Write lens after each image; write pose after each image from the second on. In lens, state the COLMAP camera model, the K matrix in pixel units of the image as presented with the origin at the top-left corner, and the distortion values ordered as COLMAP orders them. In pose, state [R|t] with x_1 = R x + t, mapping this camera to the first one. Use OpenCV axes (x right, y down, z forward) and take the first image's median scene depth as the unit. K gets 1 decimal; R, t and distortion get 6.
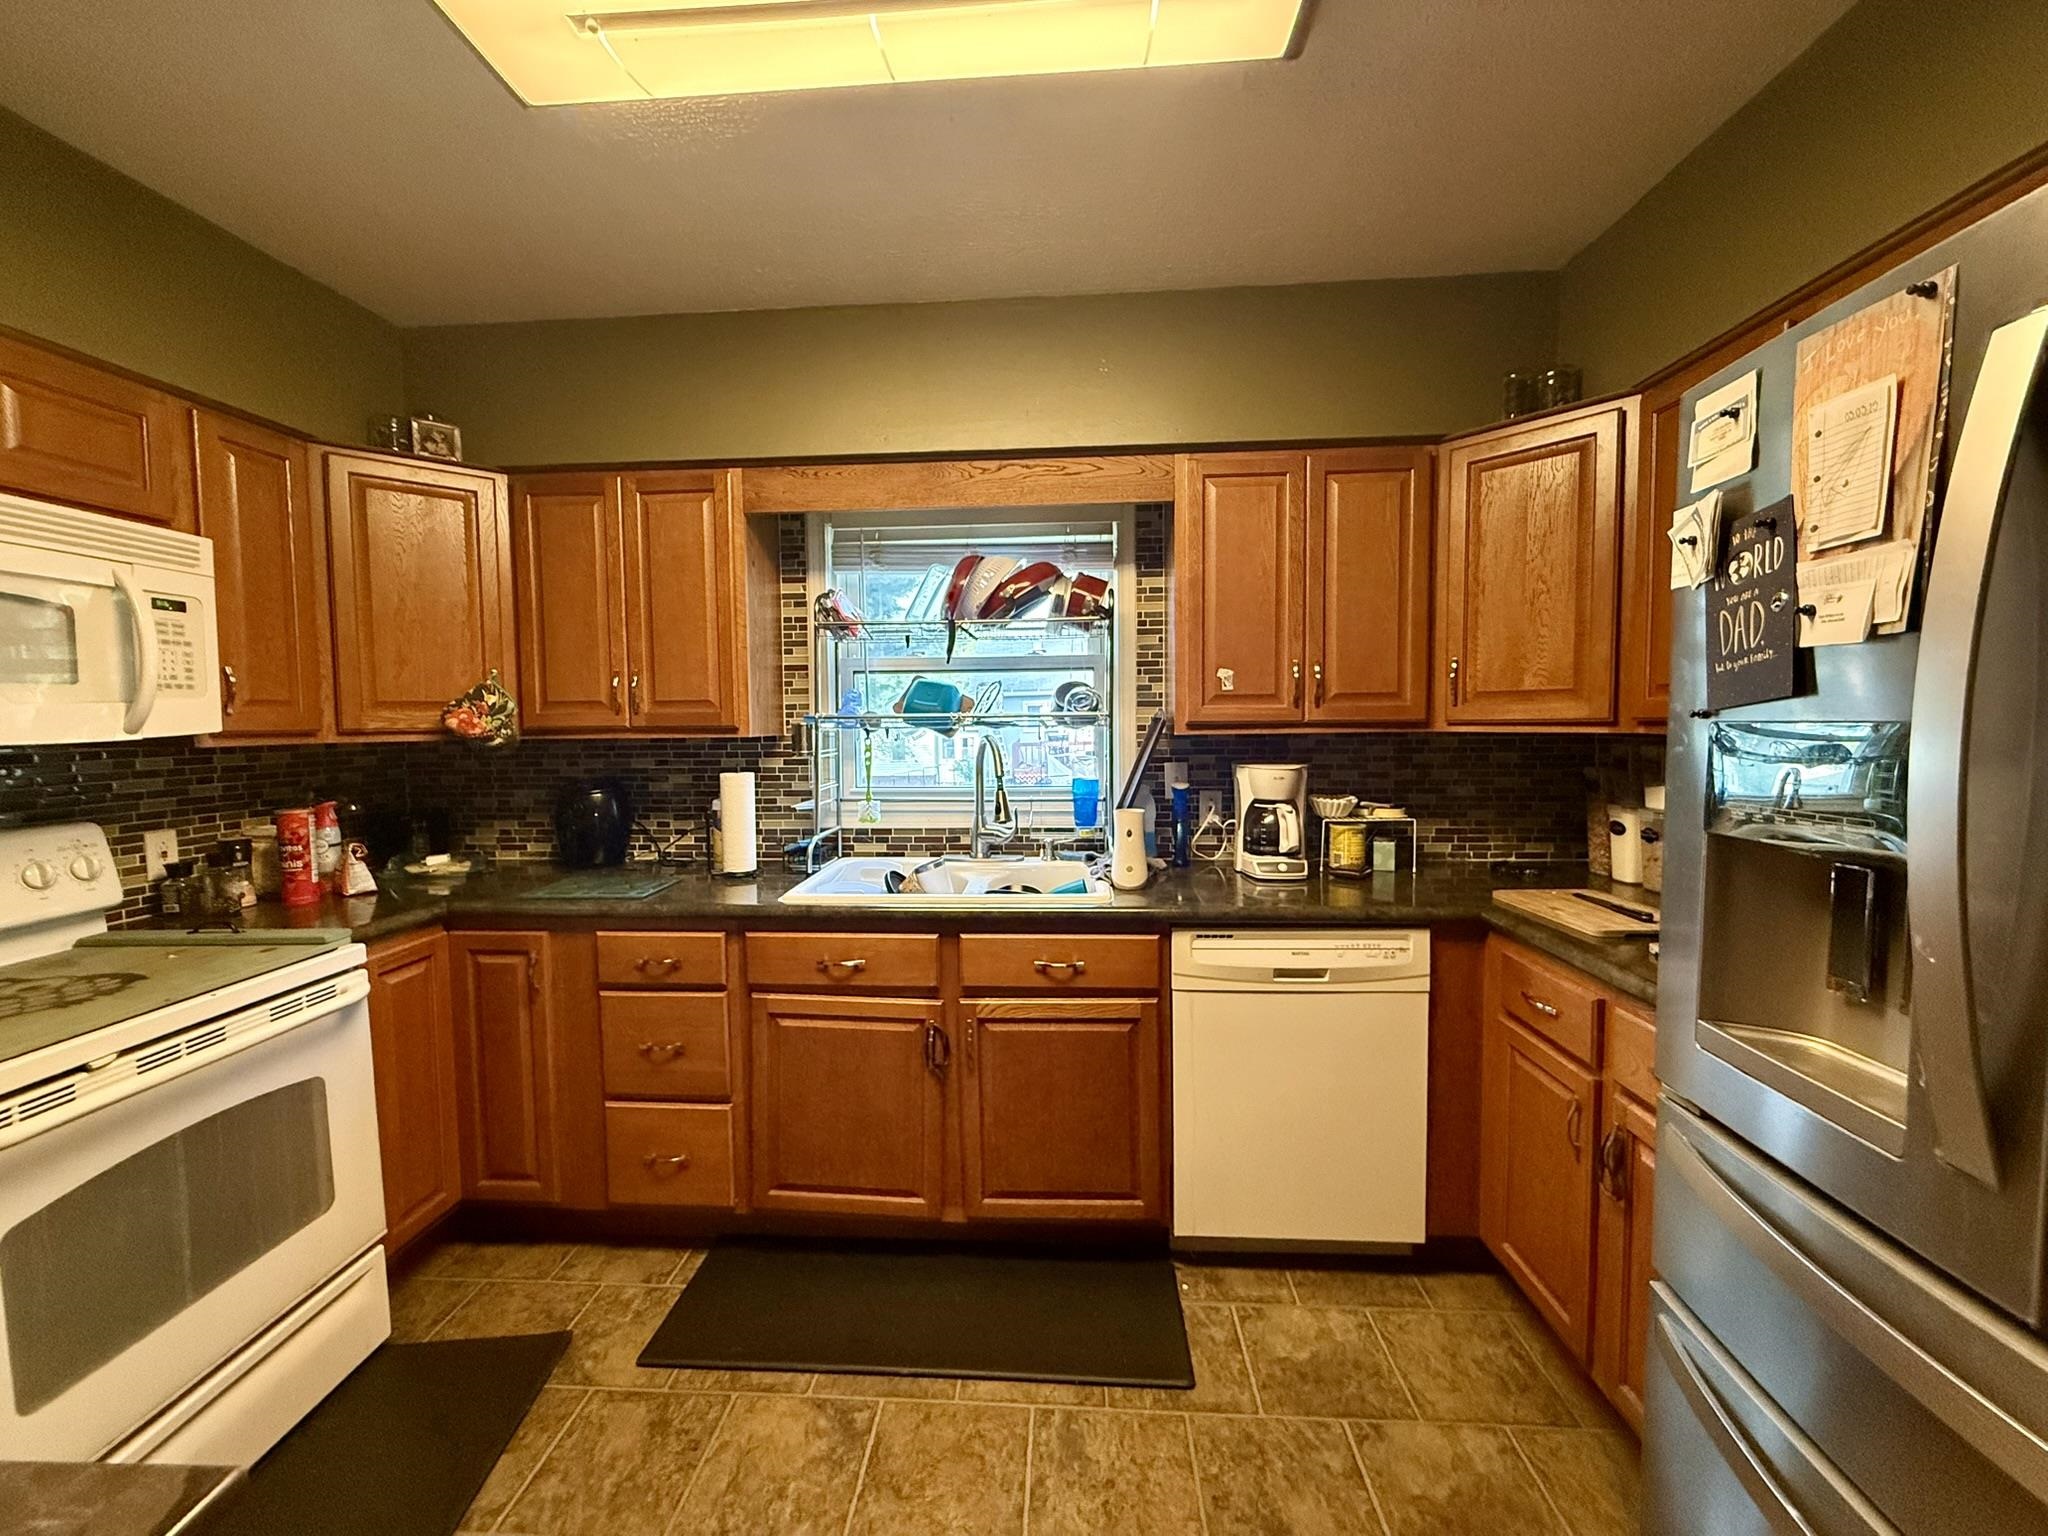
lens RADIAL K [[813.0, 0, 1024.0], [0, 813.0, 768.0], [0, 0, 1]] dist [-0.002742, -0.000079]
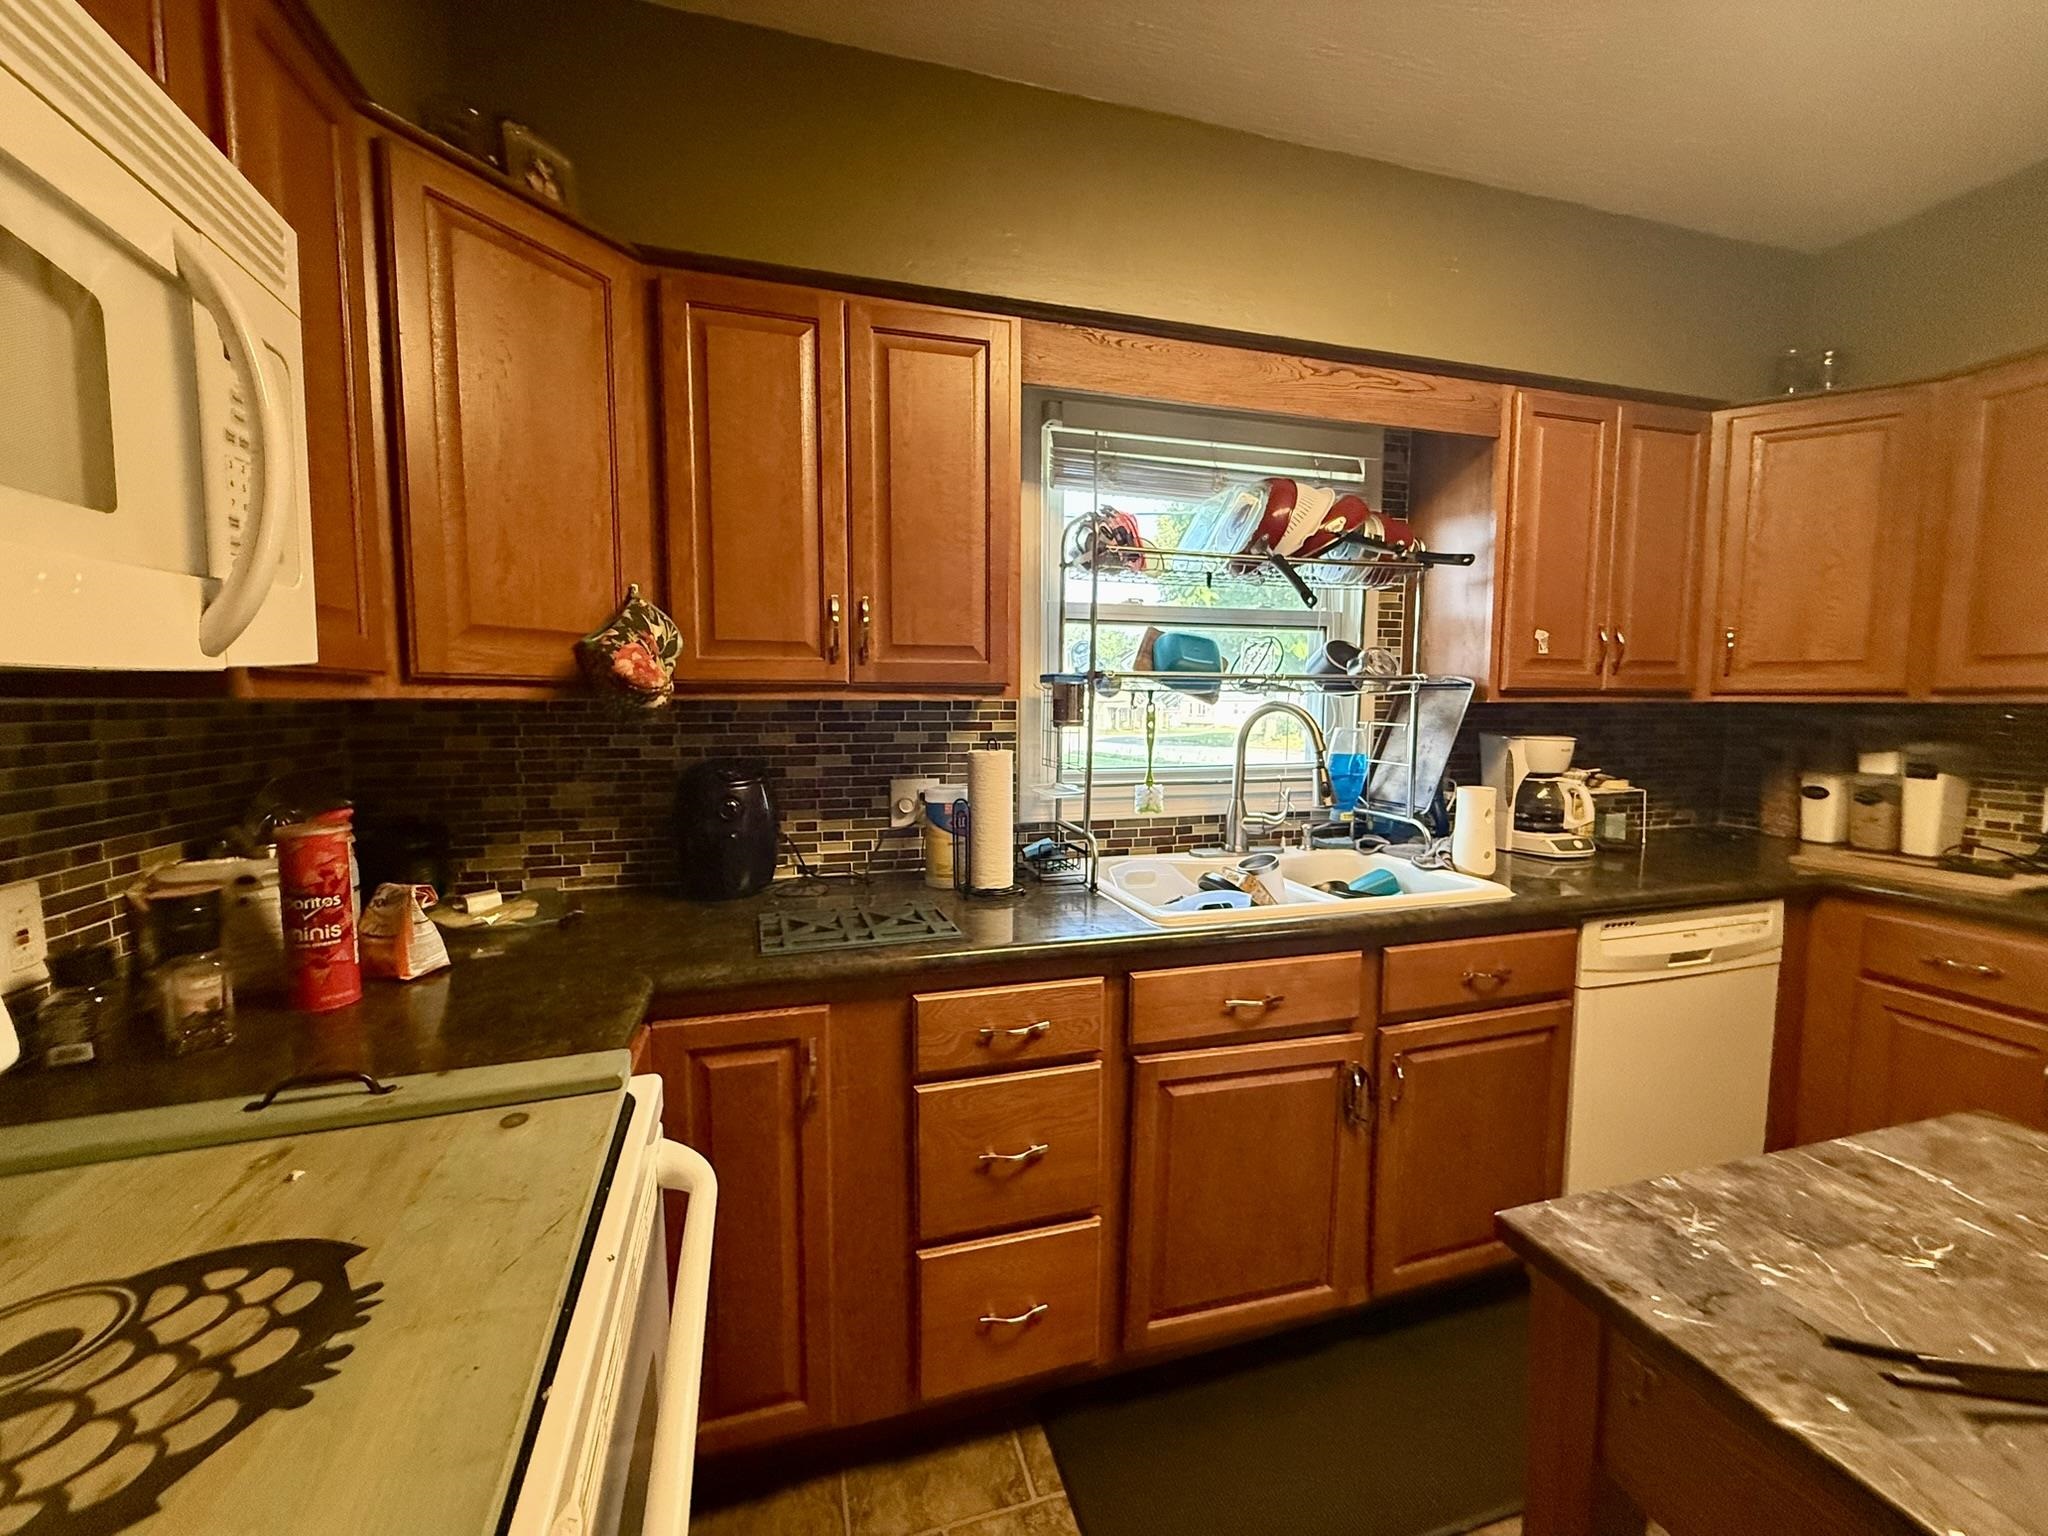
lens RADIAL K [[813.0, 0, 1024.0], [0, 813.0, 768.0], [0, 0, 1]] dist [-0.002742, -0.000079]
pose [[0.940108, -0.016902, 0.340458, -0.616485], [0.010082, 0.999712, 0.021791, 0.006825], [-0.340729, -0.017054, 0.940007, 0.342744]]
